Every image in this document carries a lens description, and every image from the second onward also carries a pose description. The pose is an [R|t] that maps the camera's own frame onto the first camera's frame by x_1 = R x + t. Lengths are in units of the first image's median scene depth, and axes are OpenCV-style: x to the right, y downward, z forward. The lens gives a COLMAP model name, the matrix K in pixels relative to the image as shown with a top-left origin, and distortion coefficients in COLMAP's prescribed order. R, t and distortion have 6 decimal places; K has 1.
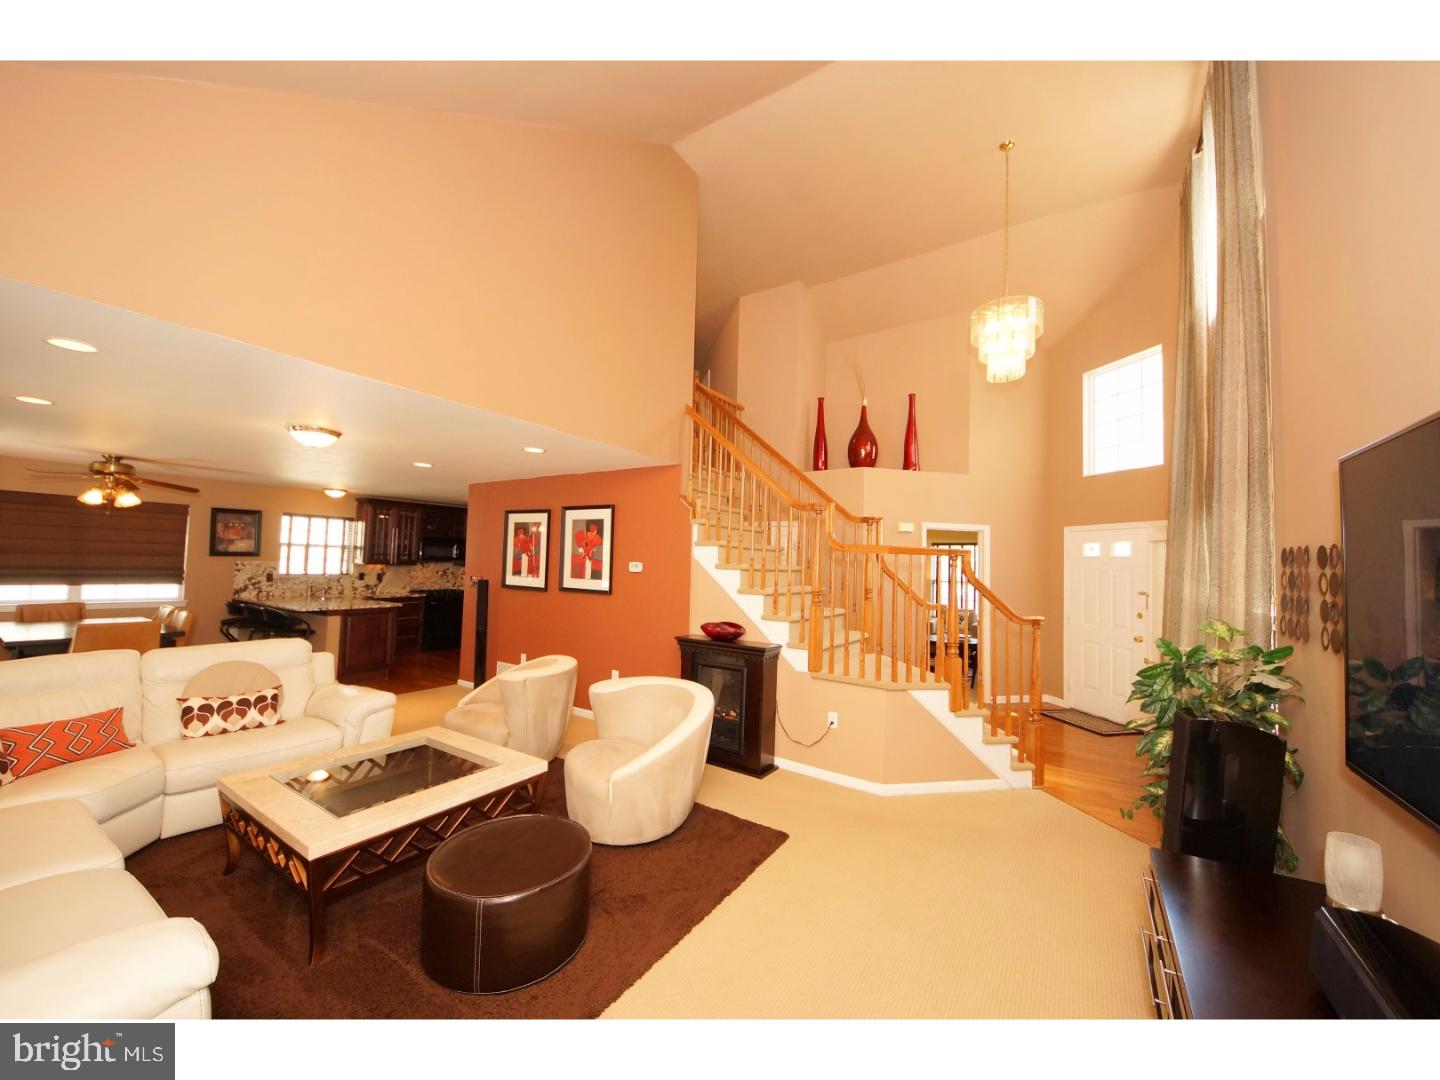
lens RADIAL K [[532.0, 0, 727.7], [0, 532.0, 533.9], [0, 0, 1]] dist [-0.030407, -0.002596]
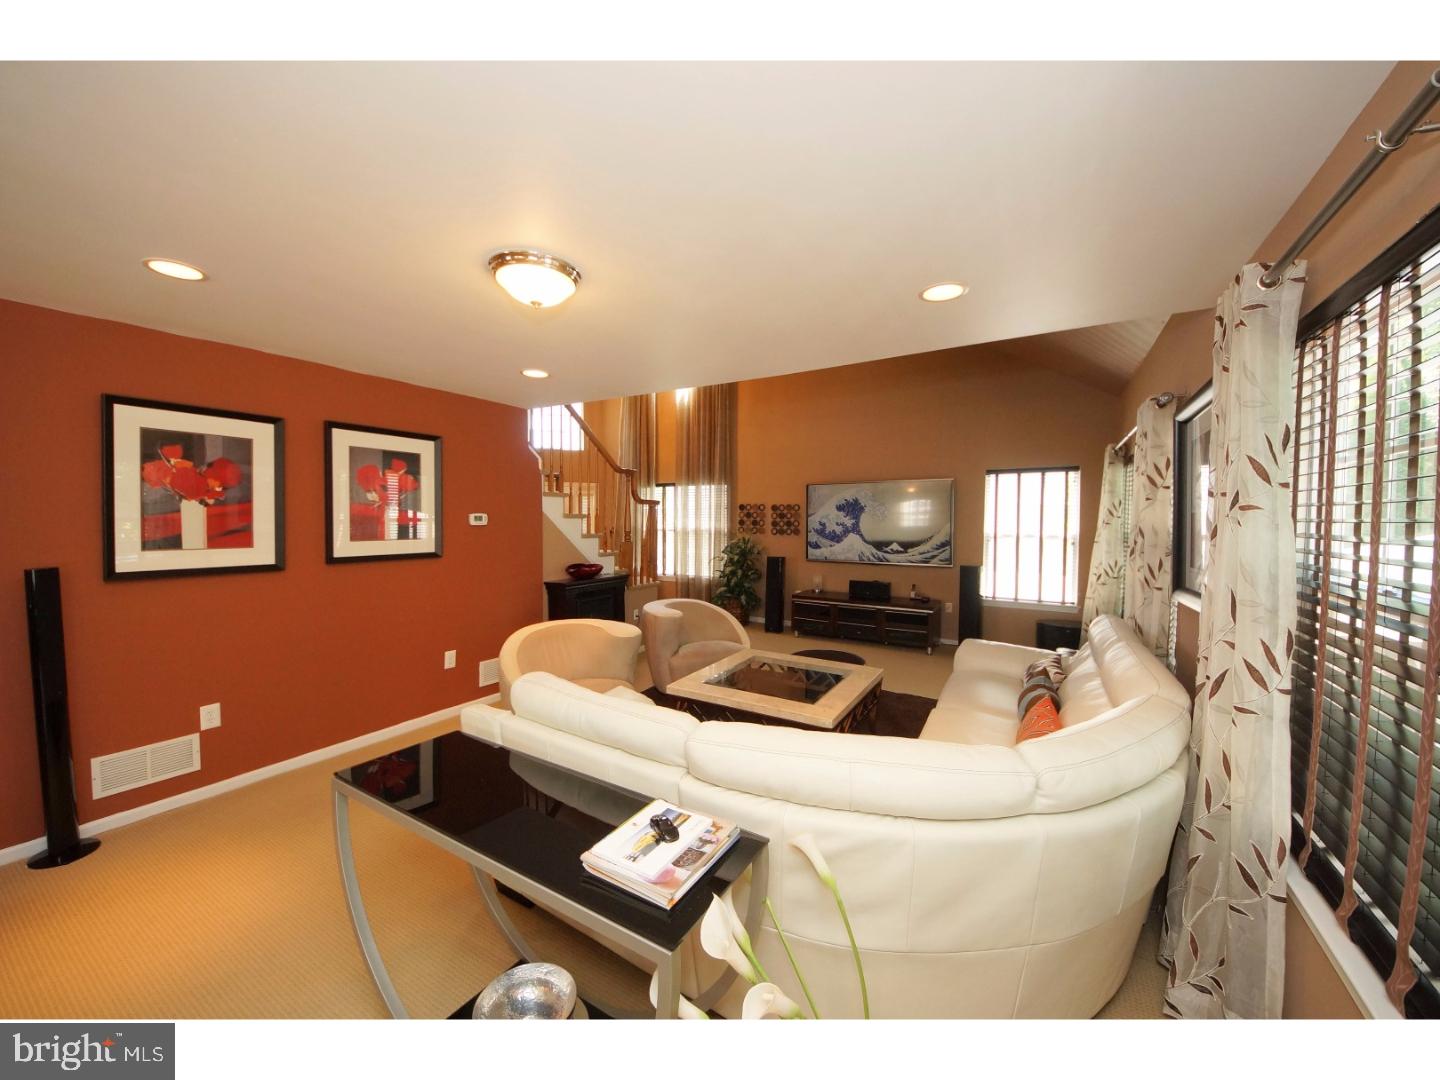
lens RADIAL K [[532.0, 0, 721.8], [0, 532.0, 535.8], [0, 0, 1]] dist [-0.030407, -0.002596]
pose [[-0.061972, -0.059161, 0.996323, -0.925261], [-0.055012, 0.996927, 0.055775, 0.019257], [-0.996561, -0.051353, -0.065036, 0.603515]]
